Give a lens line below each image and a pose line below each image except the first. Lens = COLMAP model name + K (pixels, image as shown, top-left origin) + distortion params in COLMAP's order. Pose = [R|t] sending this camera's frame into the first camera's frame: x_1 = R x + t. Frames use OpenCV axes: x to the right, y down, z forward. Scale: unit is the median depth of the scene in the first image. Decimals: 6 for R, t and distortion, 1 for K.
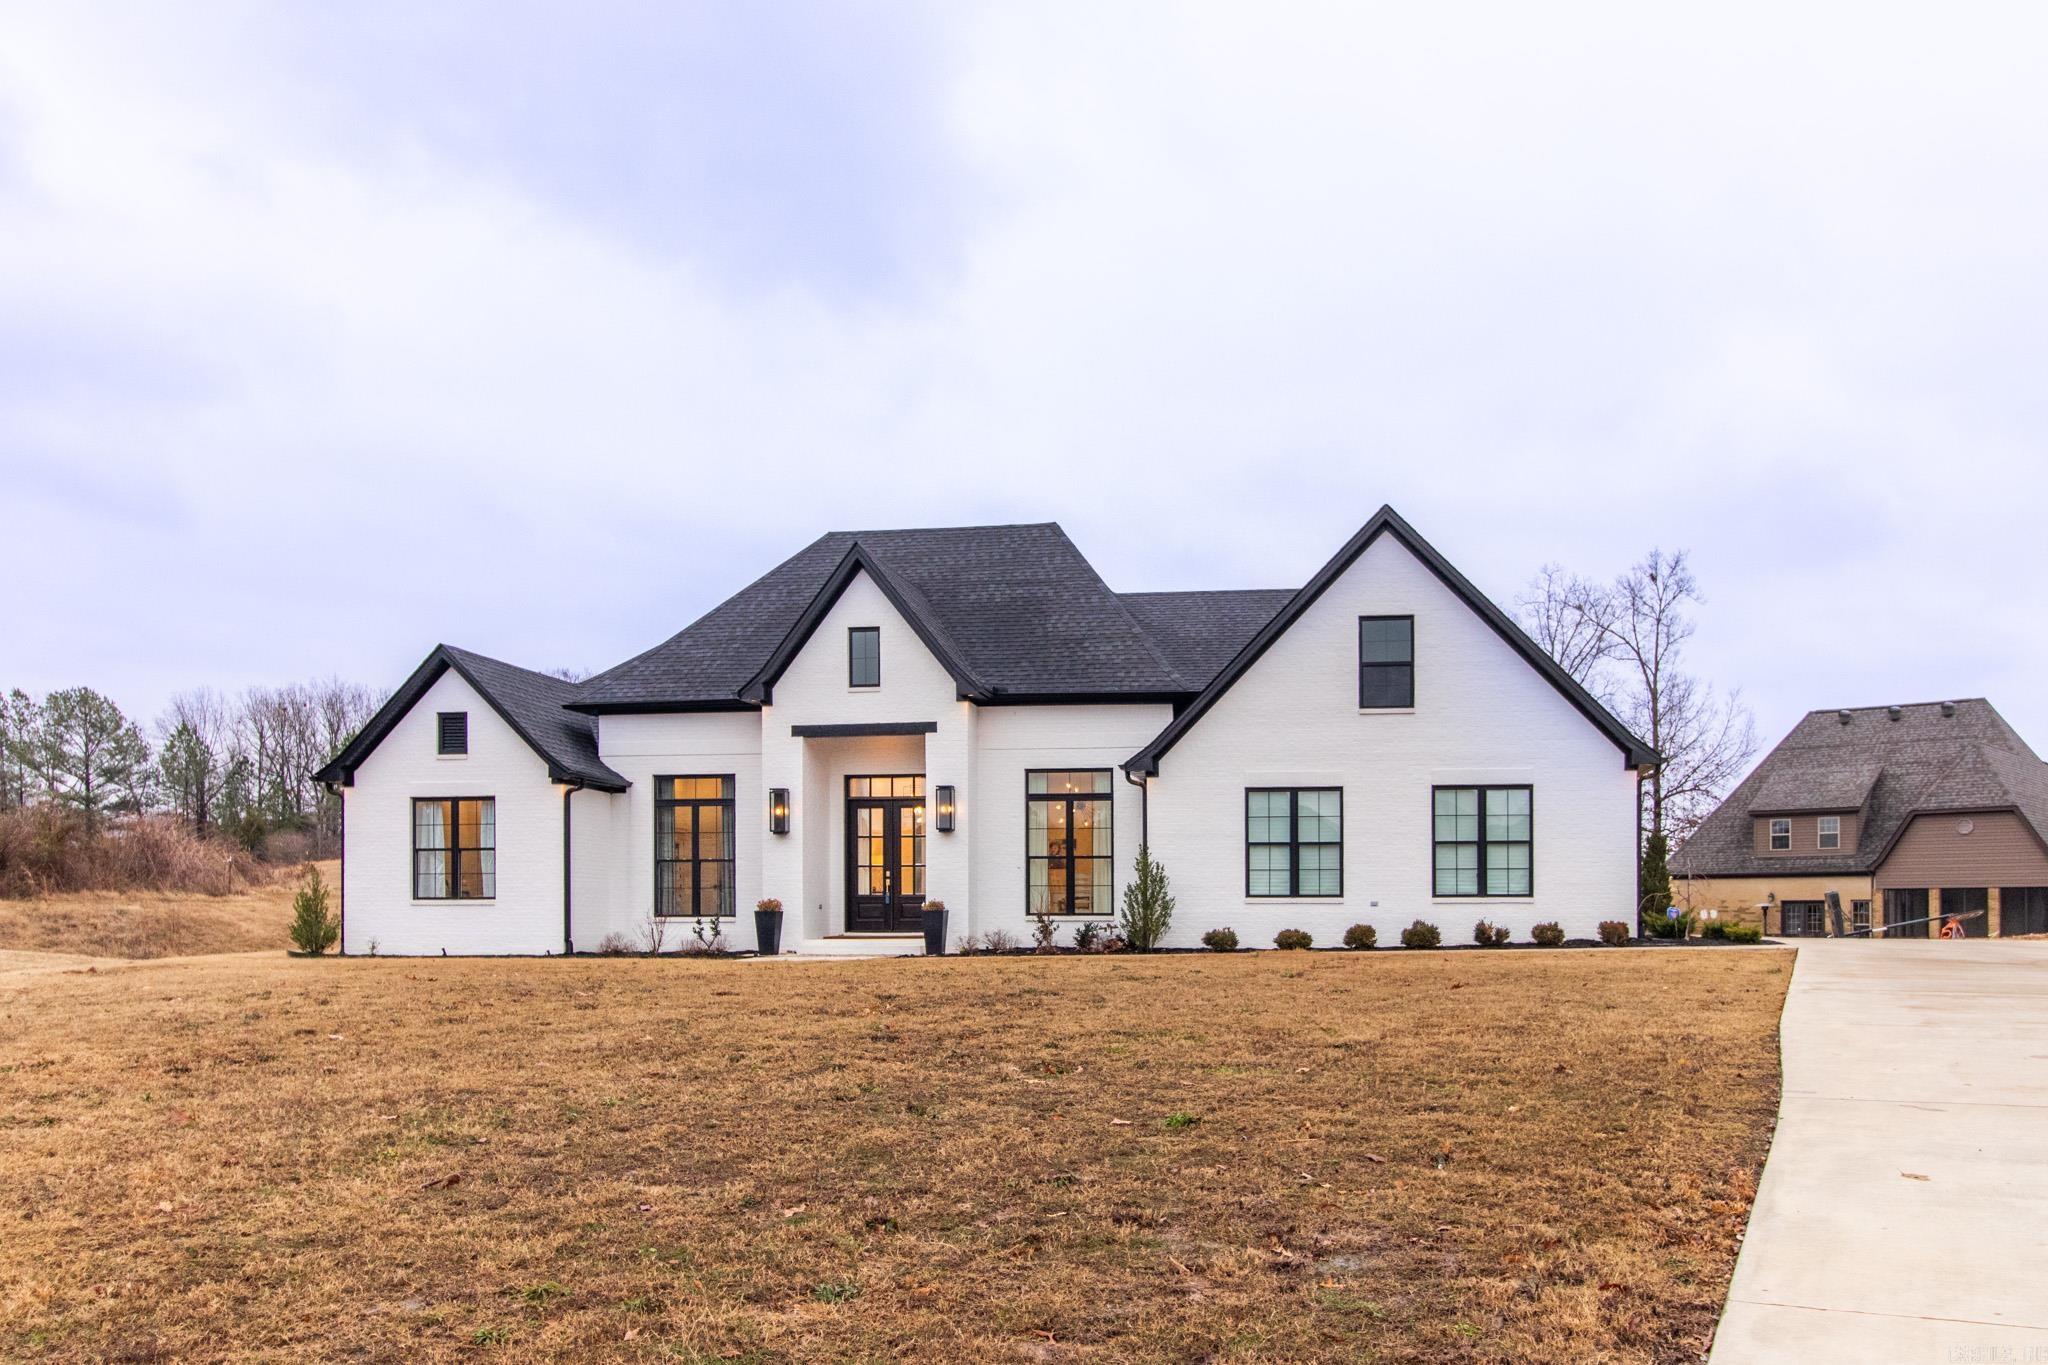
lens RADIAL K [[1745.2, 0, 1024.0], [0, 1745.2, 682.5], [0, 0, 1]] dist [-0.006400, -0.002877]
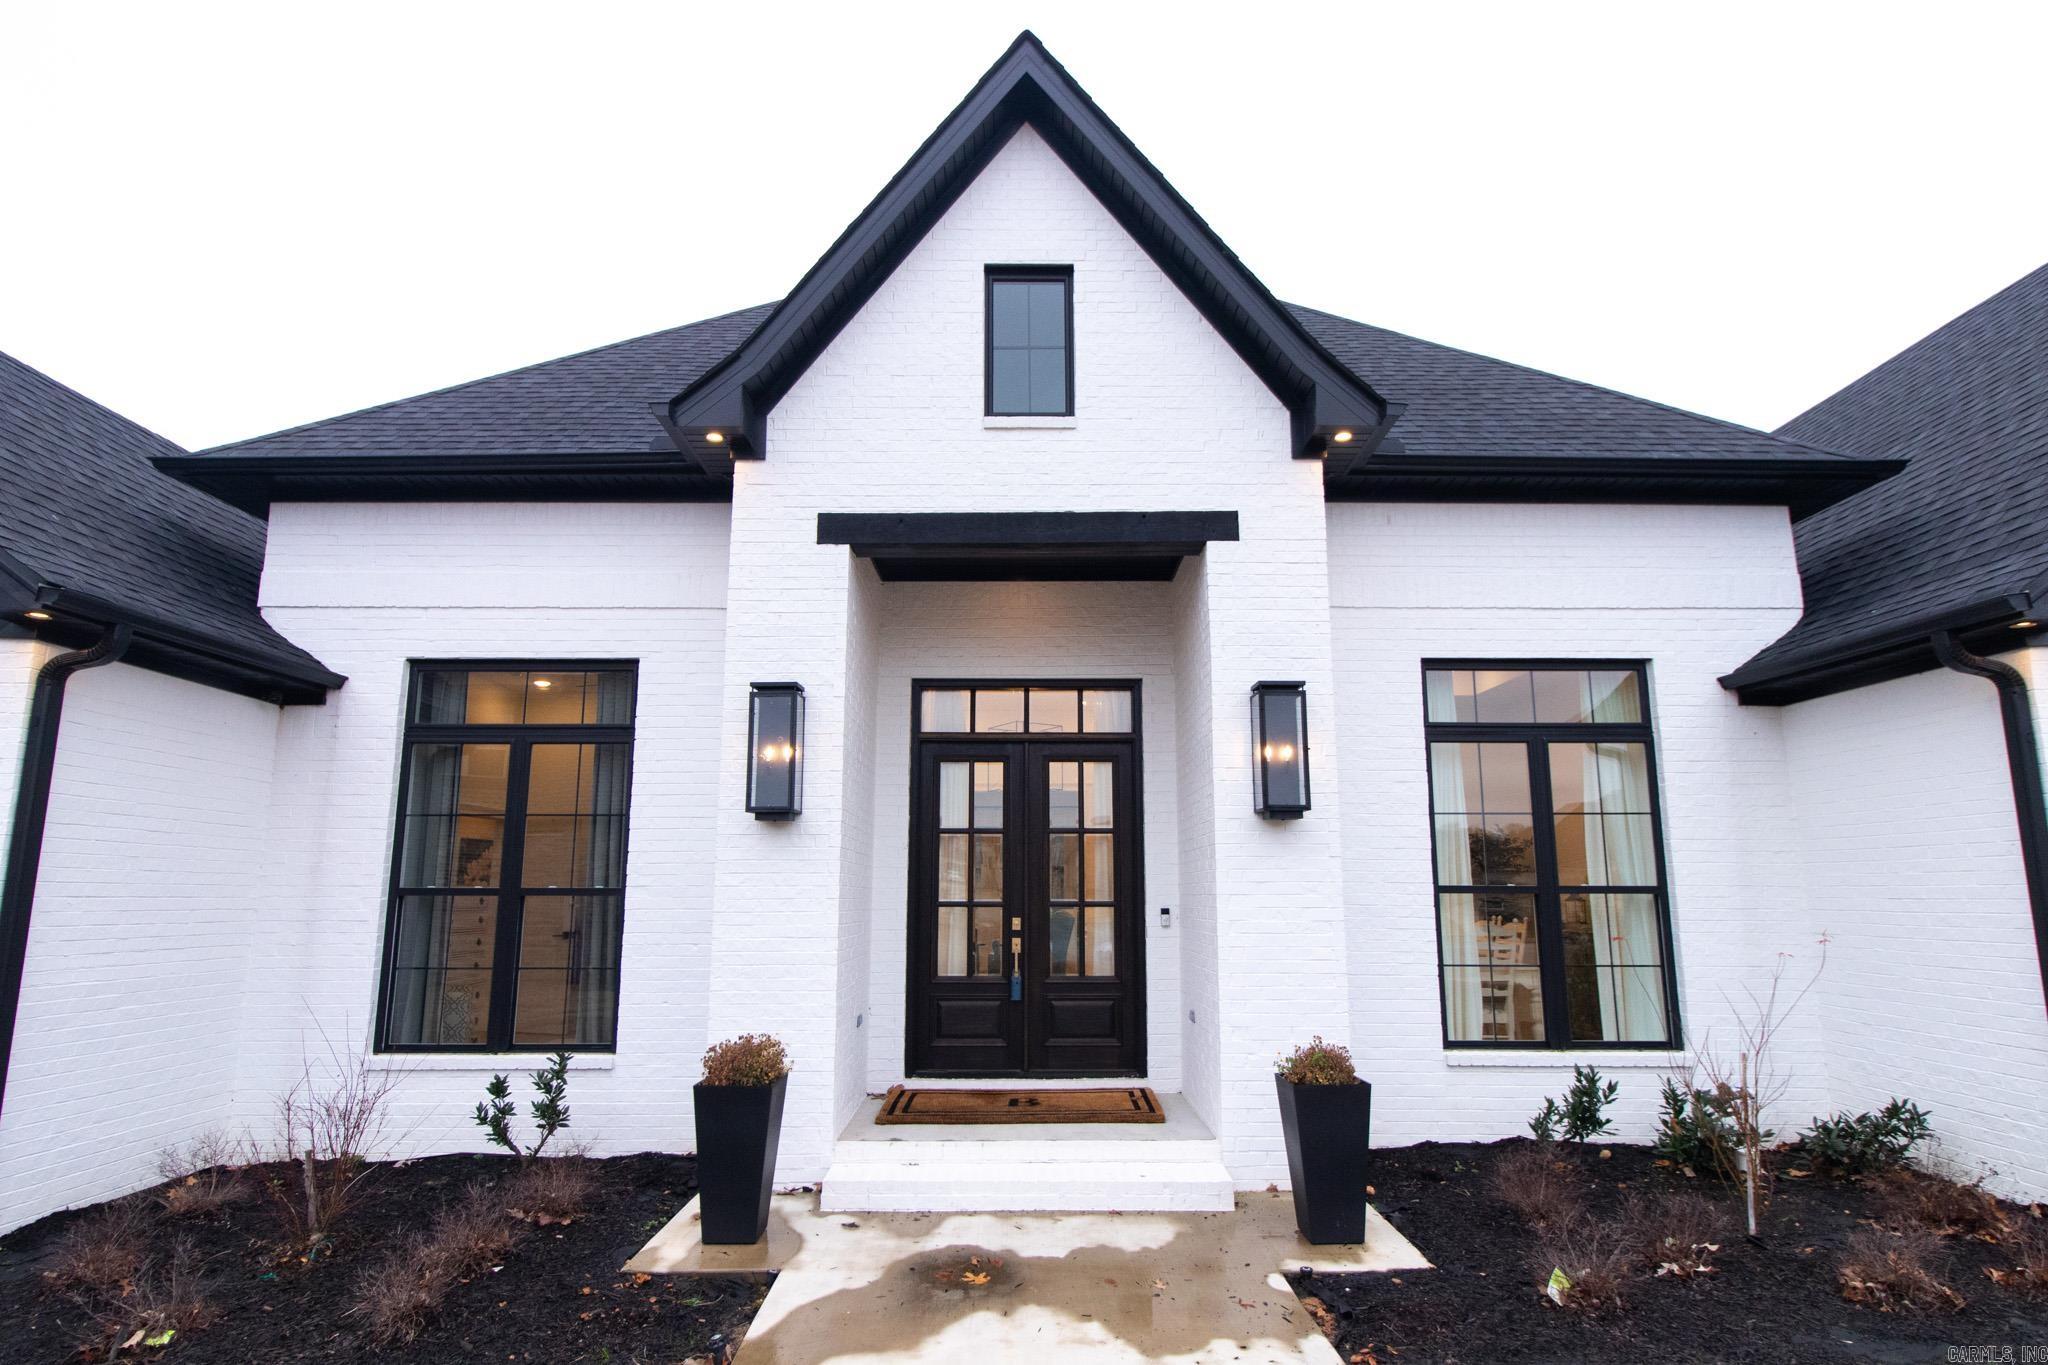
lens RADIAL K [[1186.0, 0, 1064.3], [0, 1186.0, 598.7], [0, 0, 1]] dist [-0.002833, 0.000029]
pose [[0.978088, 0.048934, 0.202361, -0.132136], [-0.027210, 0.993694, -0.108775, 0.067154], [-0.206408, 0.100885, 0.973251, 0.753432]]
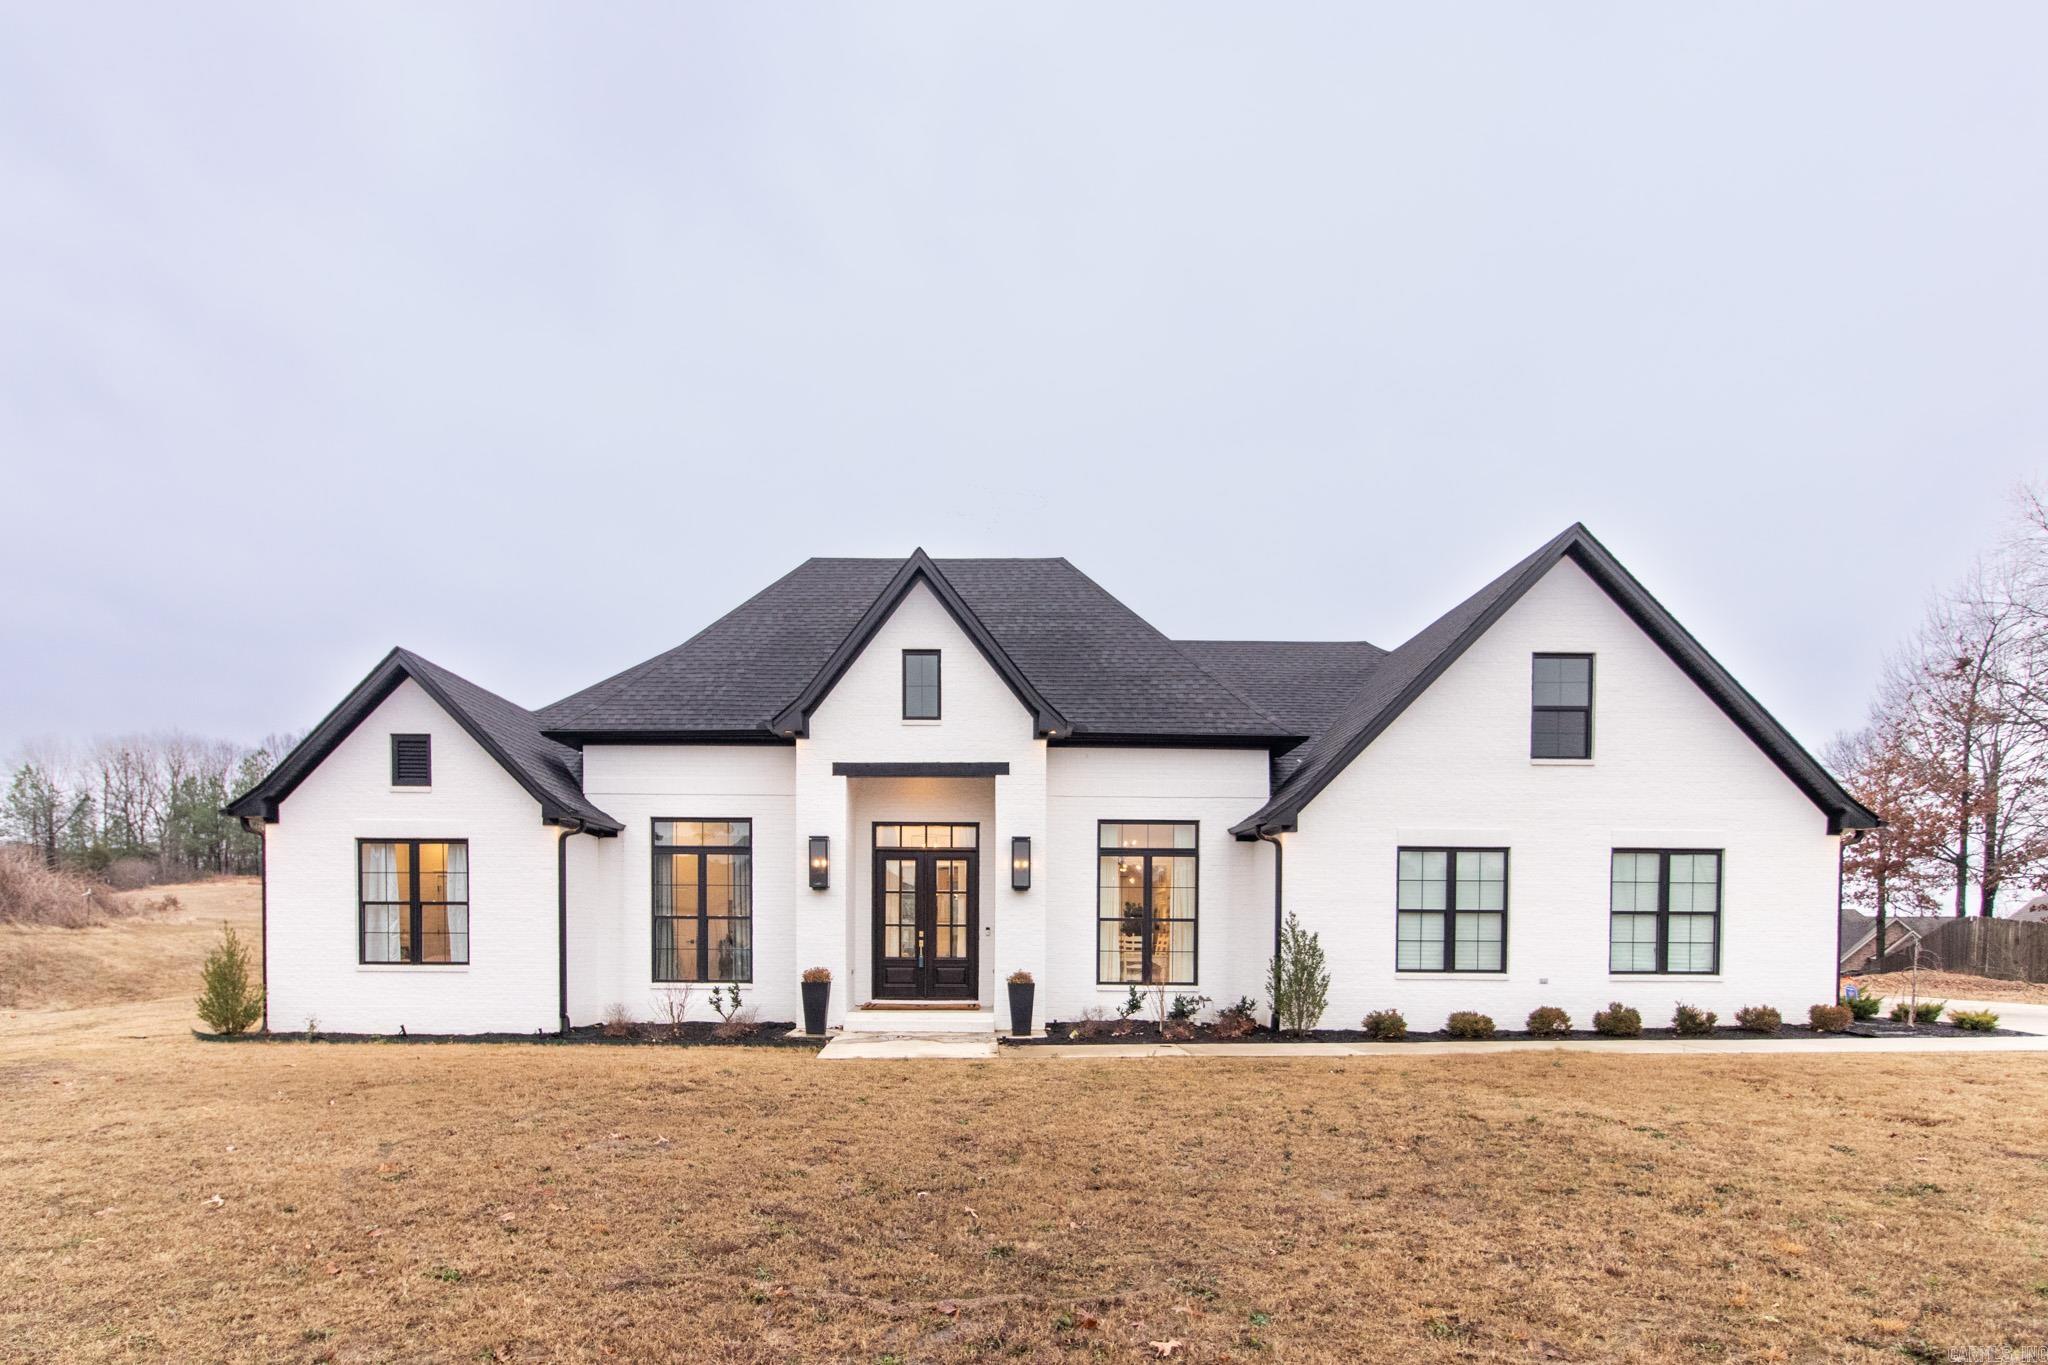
lens RADIAL K [[1318.1, 0, 973.6], [0, 1318.1, 853.4], [0, 0, 1]] dist [0.001958, 0.000394]
pose [[0.985205, 0.017028, 0.170529, -0.174326], [-0.029555, 0.997024, 0.071197, 0.021002], [-0.168810, -0.075184, 0.982777, 0.353070]]
